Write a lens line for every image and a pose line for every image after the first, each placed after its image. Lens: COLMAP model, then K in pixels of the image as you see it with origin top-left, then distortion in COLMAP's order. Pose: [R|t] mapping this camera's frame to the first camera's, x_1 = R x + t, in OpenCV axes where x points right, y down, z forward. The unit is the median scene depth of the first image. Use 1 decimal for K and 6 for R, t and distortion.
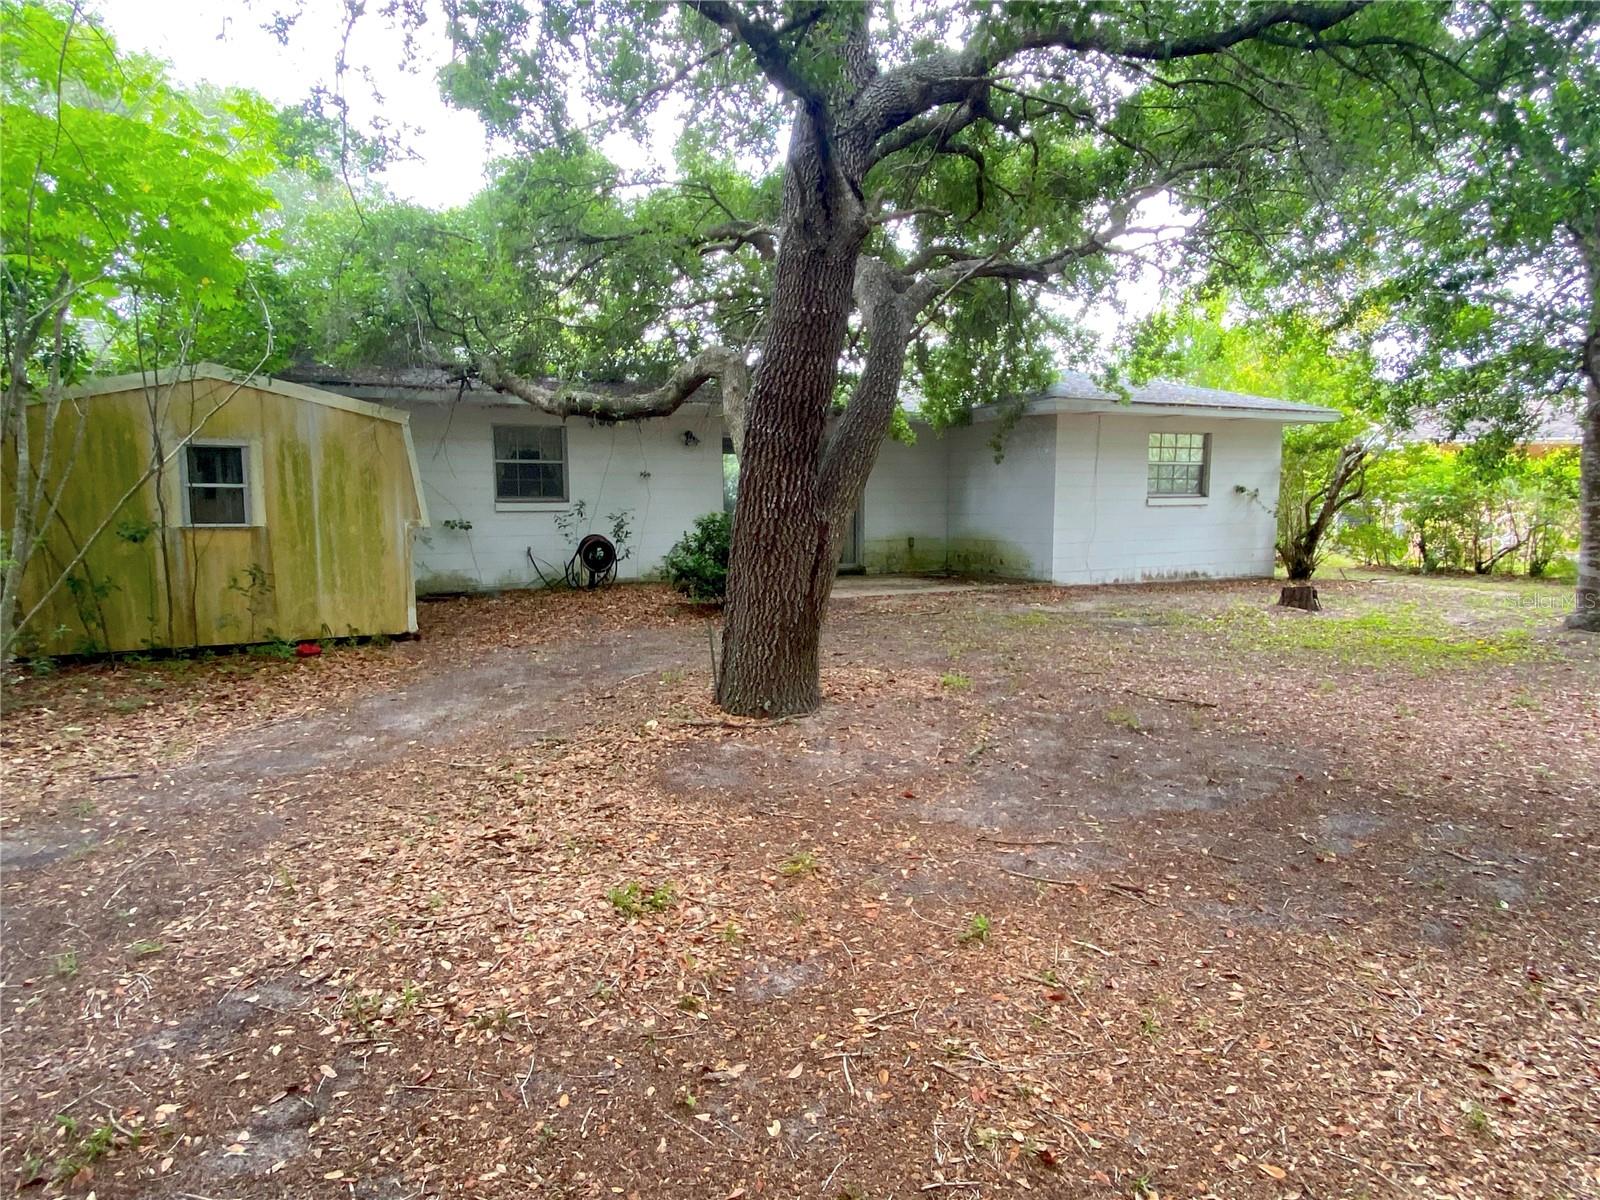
lens RADIAL K [[863.8, 0, 800.0], [0, 863.8, 600.0], [0, 0, 1]] dist [0.001669, -0.000596]
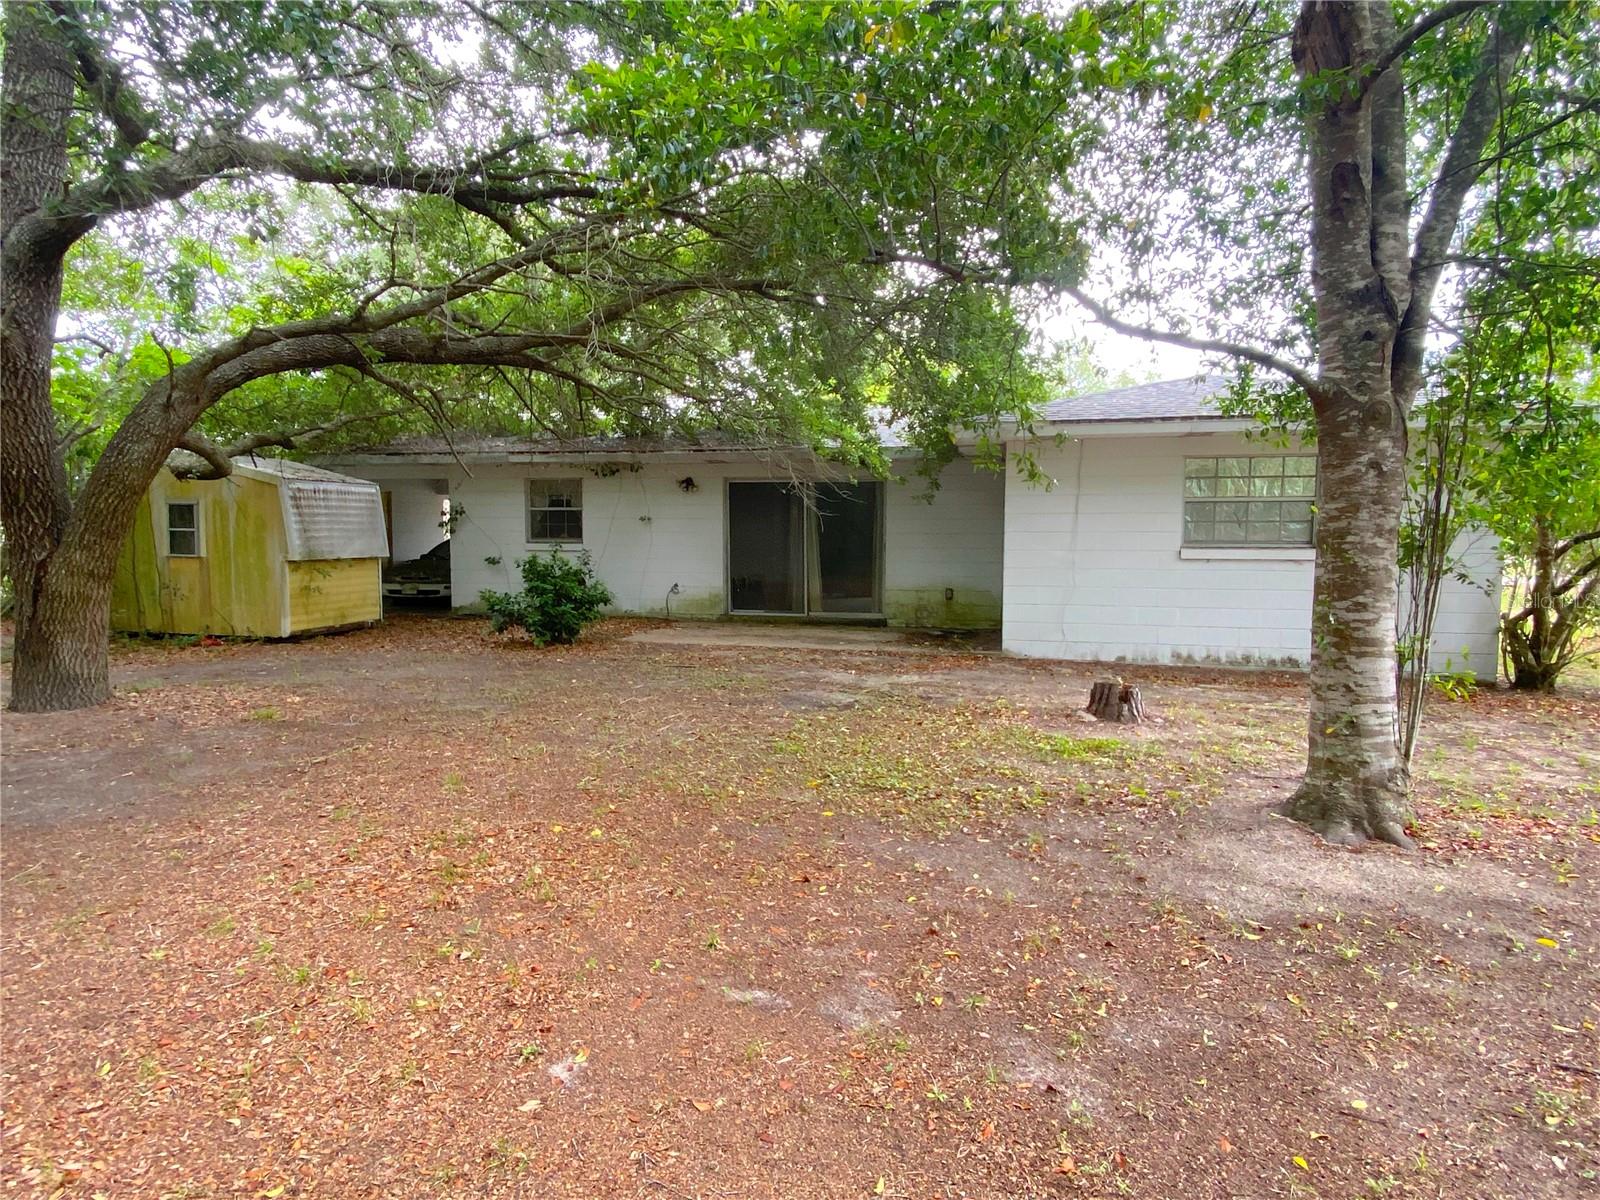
lens RADIAL K [[863.8, 0, 800.0], [0, 863.8, 600.0], [0, 0, 1]] dist [0.001669, -0.000596]
pose [[0.792881, 0.053166, -0.607053, 0.638009], [-0.081405, 0.996499, -0.019050, -0.038039], [0.603915, 0.064522, 0.794433, 0.255677]]
